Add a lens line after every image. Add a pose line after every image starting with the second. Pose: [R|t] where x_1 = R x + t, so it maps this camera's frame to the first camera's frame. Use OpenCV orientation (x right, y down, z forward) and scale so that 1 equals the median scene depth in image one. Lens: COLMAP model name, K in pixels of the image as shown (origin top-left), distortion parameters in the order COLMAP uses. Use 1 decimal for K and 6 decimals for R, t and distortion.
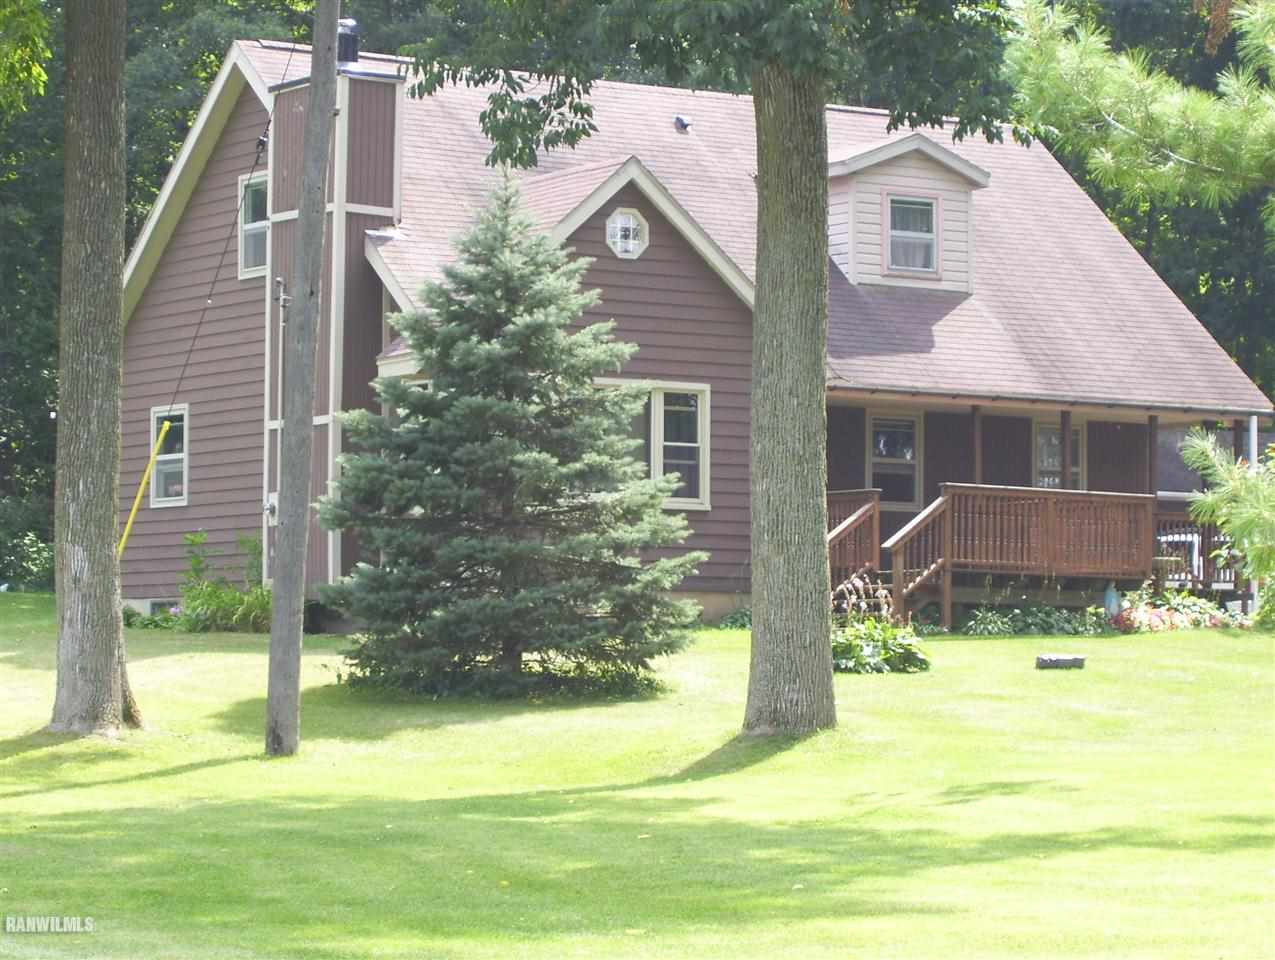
lens RADIAL K [[3808.6, 0, 636.6], [0, 3808.6, 446.1], [0, 0, 1]] dist [0.025310, 0.119100]
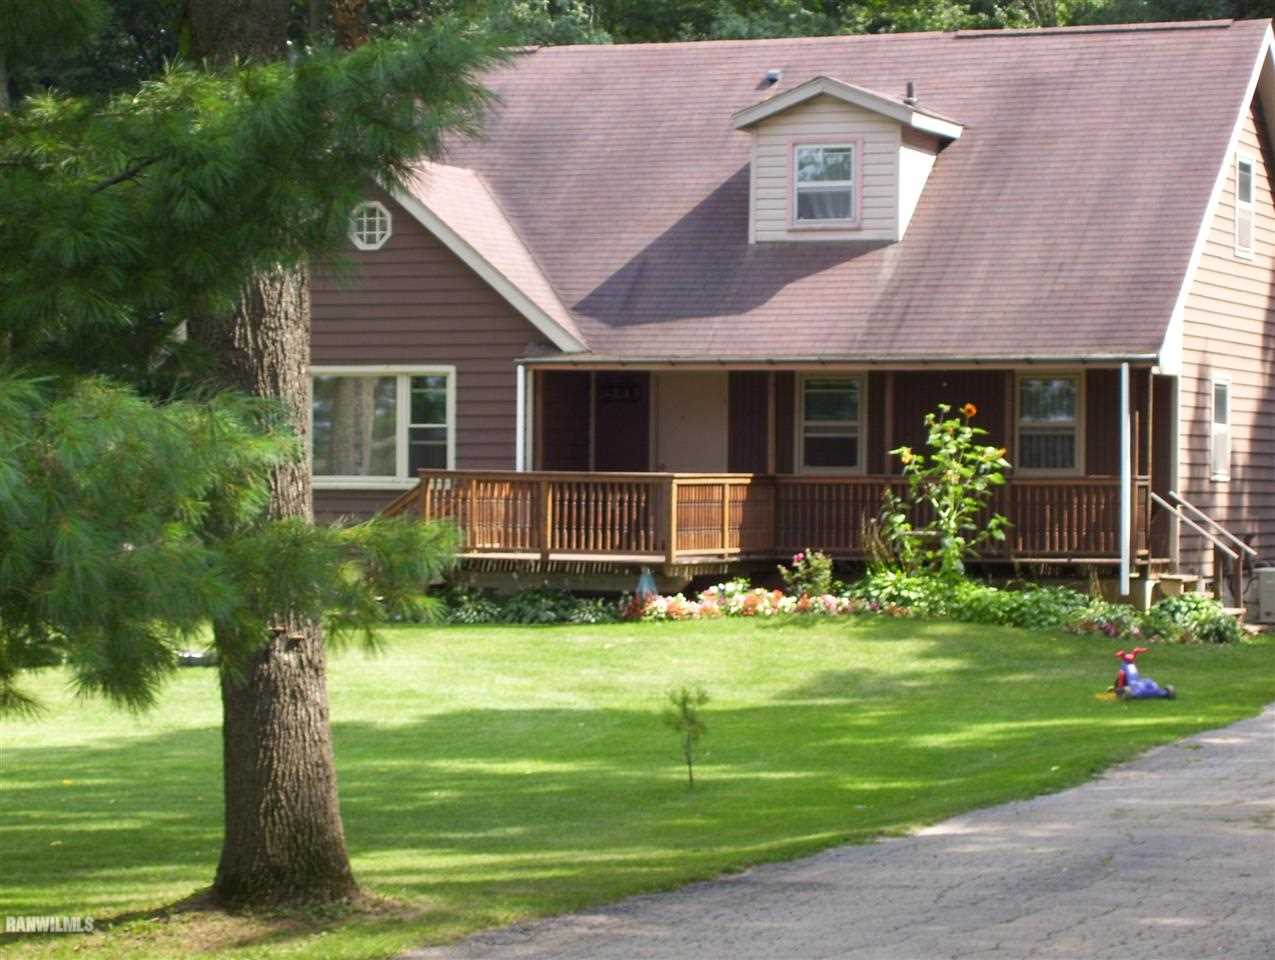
lens RADIAL K [[3808.6, 0, 636.6], [0, 3808.6, 446.1], [0, 0, 1]] dist [0.025310, 0.119100]
pose [[0.571614, -0.015331, -0.820380, 0.881775], [0.044824, 0.998916, 0.012564, -0.005386], [0.819298, -0.043955, 0.571681, 0.457204]]
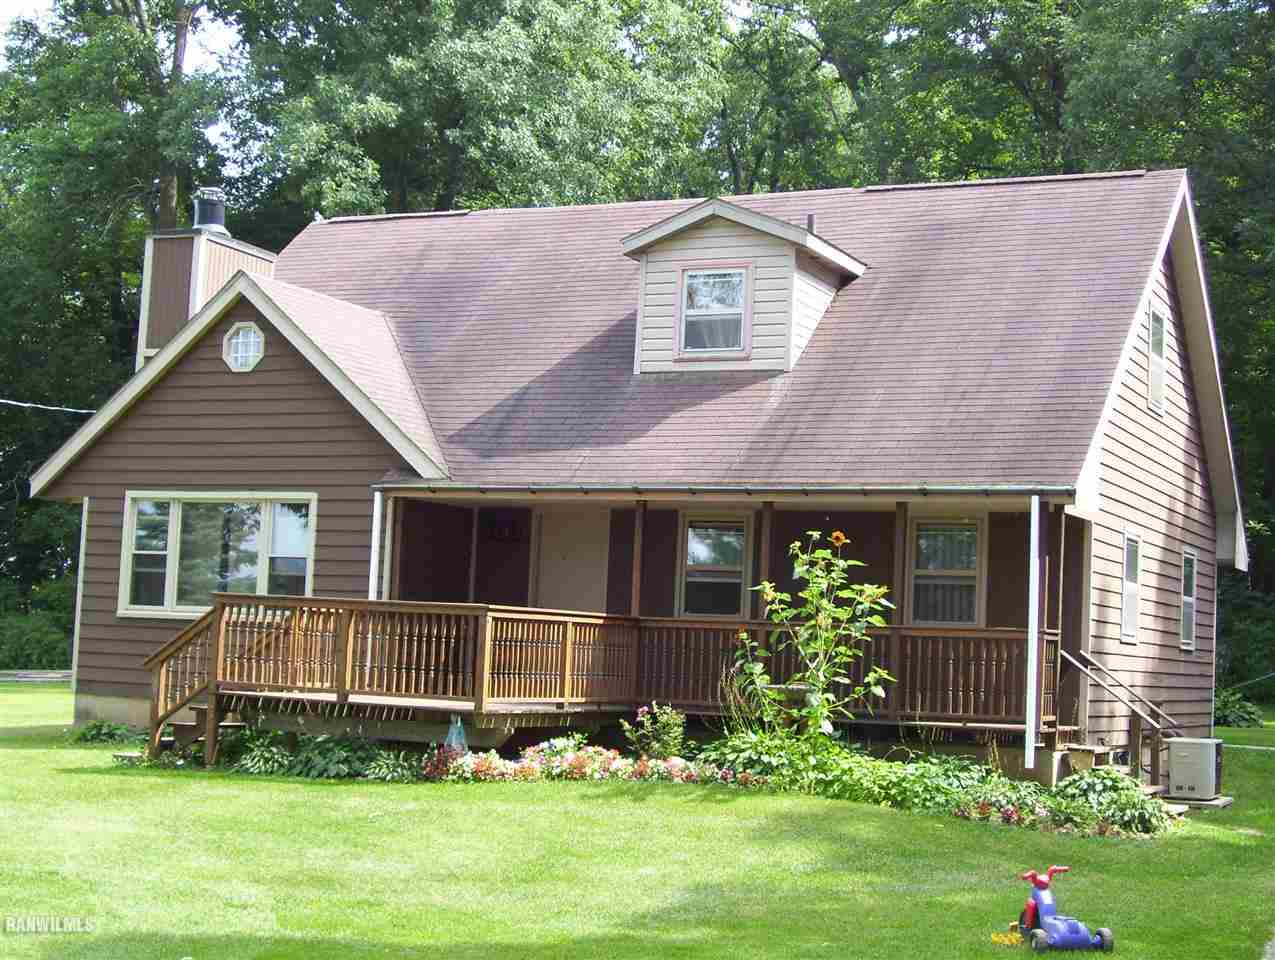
lens RADIAL K [[2044.4, 0, 637.5], [0, 2044.4, 480.0], [0, 0, 1]] dist [-0.084468, -0.021839]
pose [[0.527598, -0.063005, -0.847154, 0.498812], [0.010940, 0.997667, -0.067386, 0.016184], [0.849424, 0.026285, 0.527056, 0.797346]]
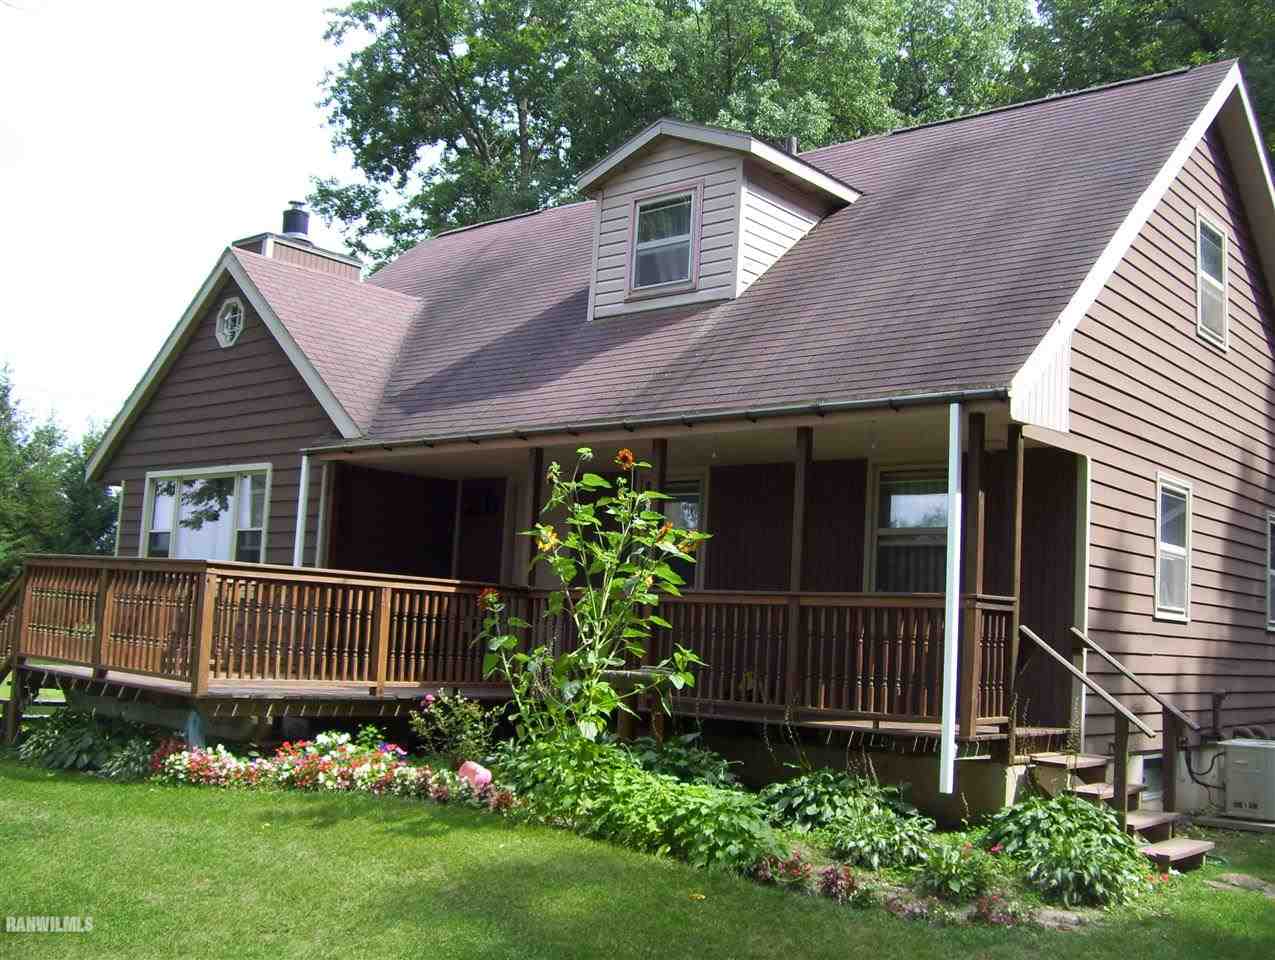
lens RADIAL K [[1364.7, 0, 637.5], [0, 1364.7, 480.0], [0, 0, 1]] dist [-0.198389, 0.178315]
pose [[0.280307, -0.106941, -0.953935, 0.355407], [0.005992, 0.993950, -0.109667, 0.024428], [0.959892, 0.025024, 0.279252, 0.994588]]
